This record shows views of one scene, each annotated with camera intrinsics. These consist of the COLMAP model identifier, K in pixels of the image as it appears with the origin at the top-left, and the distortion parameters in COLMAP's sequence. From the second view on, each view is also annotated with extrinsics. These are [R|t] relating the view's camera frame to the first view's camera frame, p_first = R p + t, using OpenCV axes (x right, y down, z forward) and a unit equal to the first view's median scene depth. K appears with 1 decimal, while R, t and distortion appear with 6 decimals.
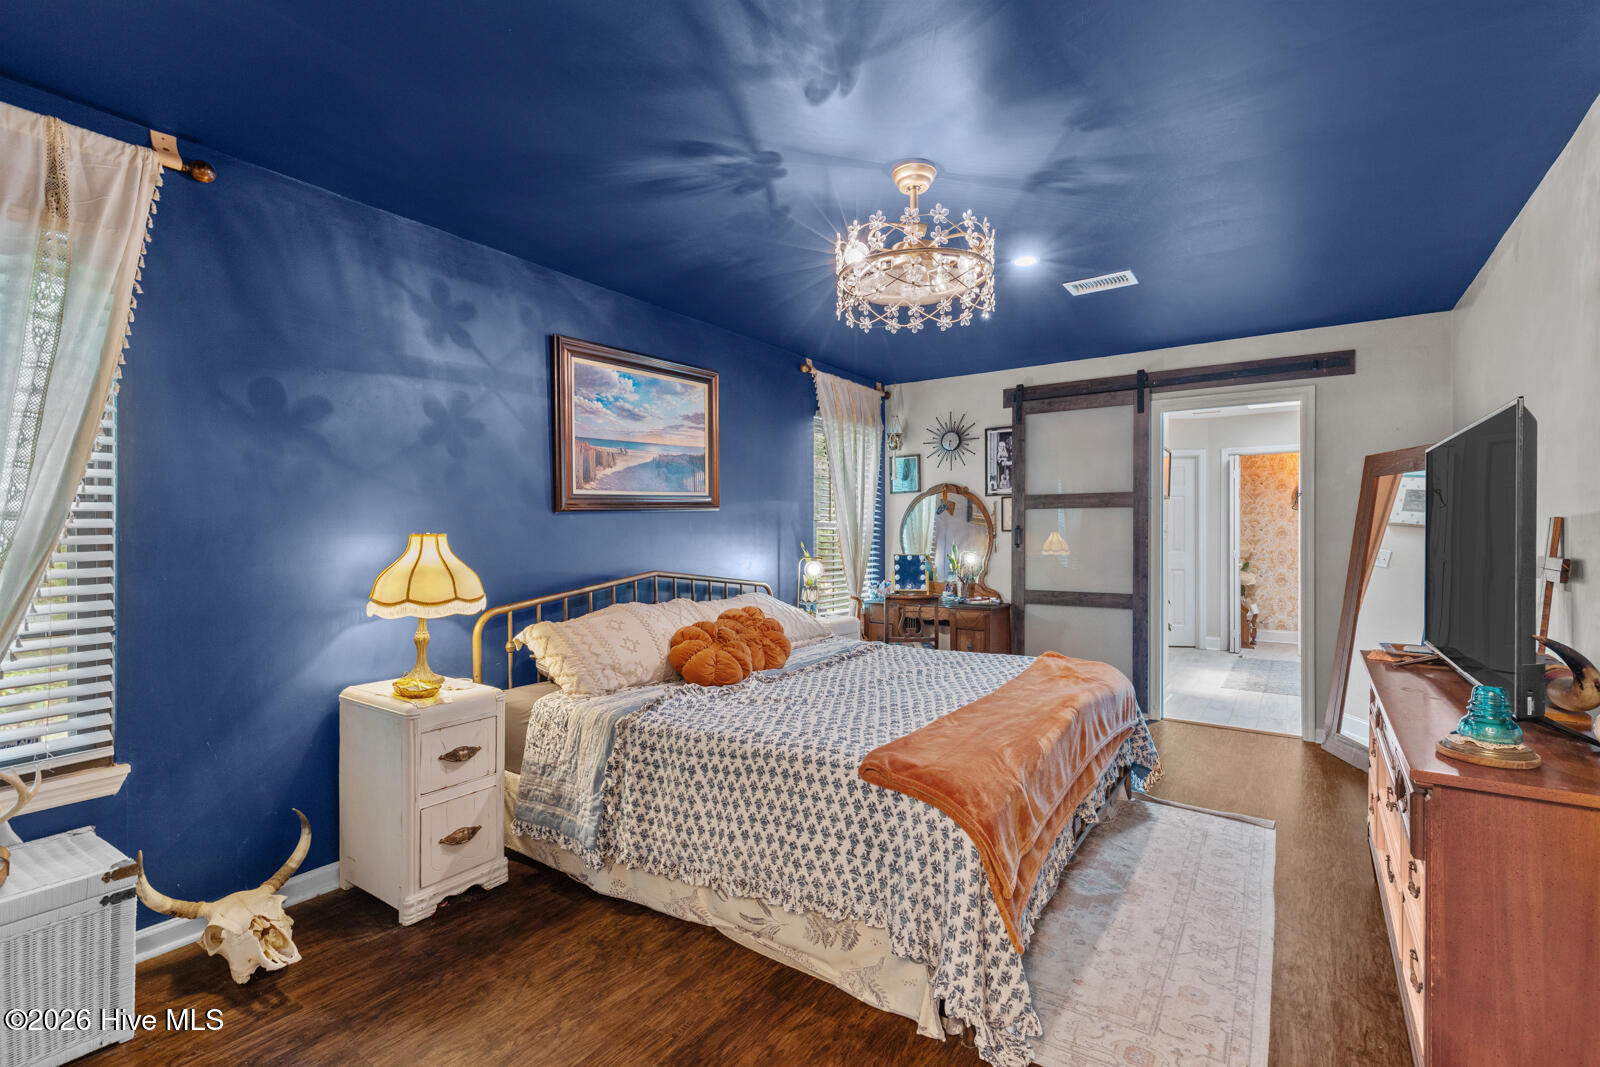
lens RADIAL K [[719.7, 0, 799.1], [0, 719.7, 529.1], [0, 0, 1]] dist [0.009578, -0.003059]
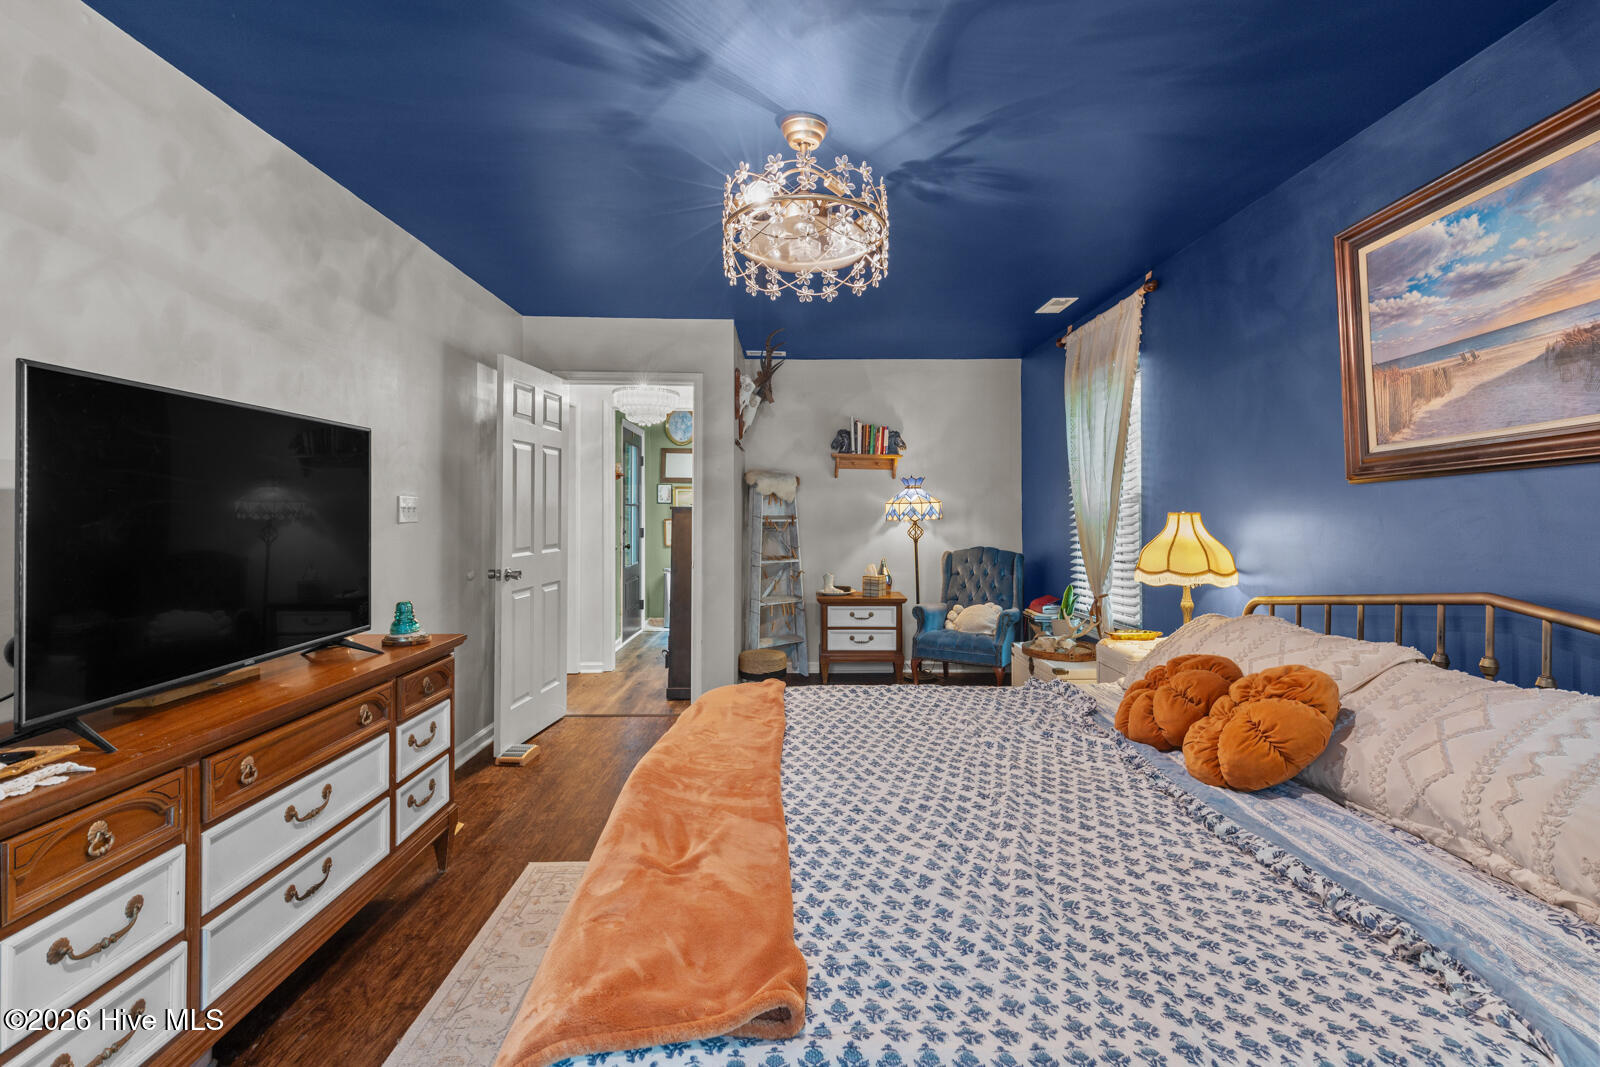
lens RADIAL K [[719.7, 0, 795.9], [0, 719.7, 526.1], [0, 0, 1]] dist [0.009578, -0.003059]
pose [[-0.816189, 0.007123, -0.577741, 0.730498], [-0.003291, 0.999850, 0.016976, 0.012463], [0.577776, 0.015758, -0.816043, 1.805787]]
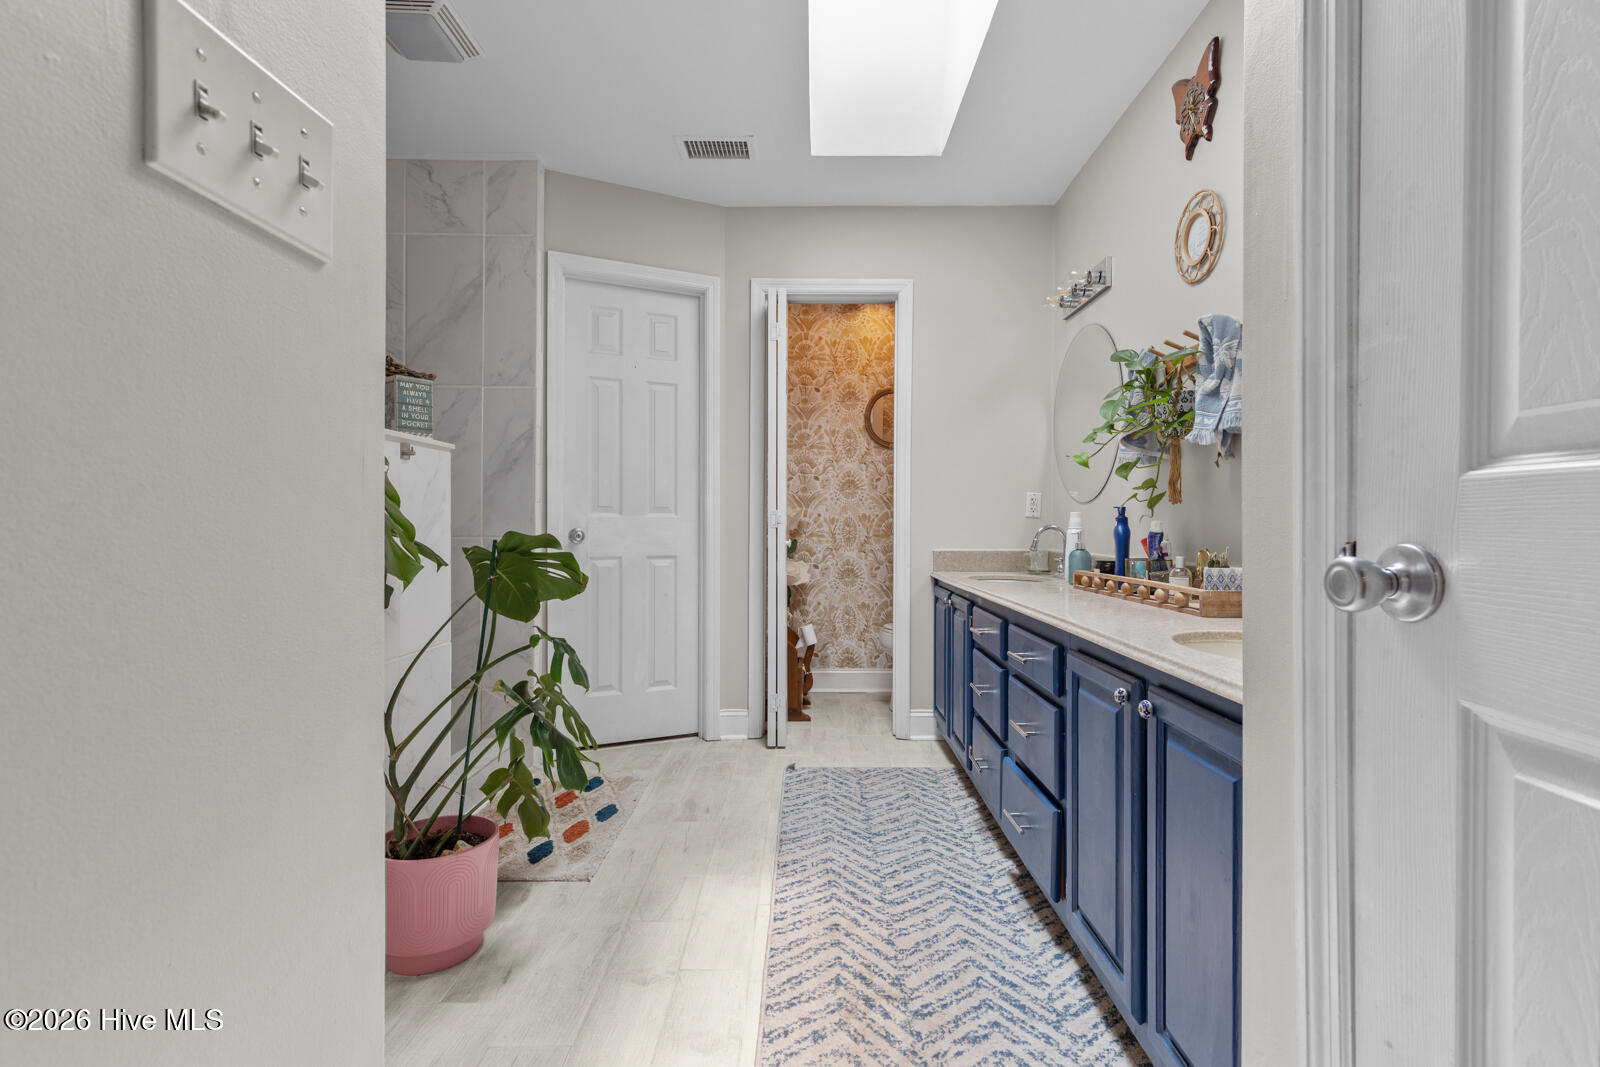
lens RADIAL K [[719.7, 0, 803.7], [0, 719.7, 531.6], [0, 0, 1]] dist [0.009578, -0.003059]
pose [[0.824413, 0.000576, 0.565988, 0.334643], [-0.000157, 1.000000, -0.000789, 0.039794], [-0.565988, 0.000561, 0.824413, 0.571470]]
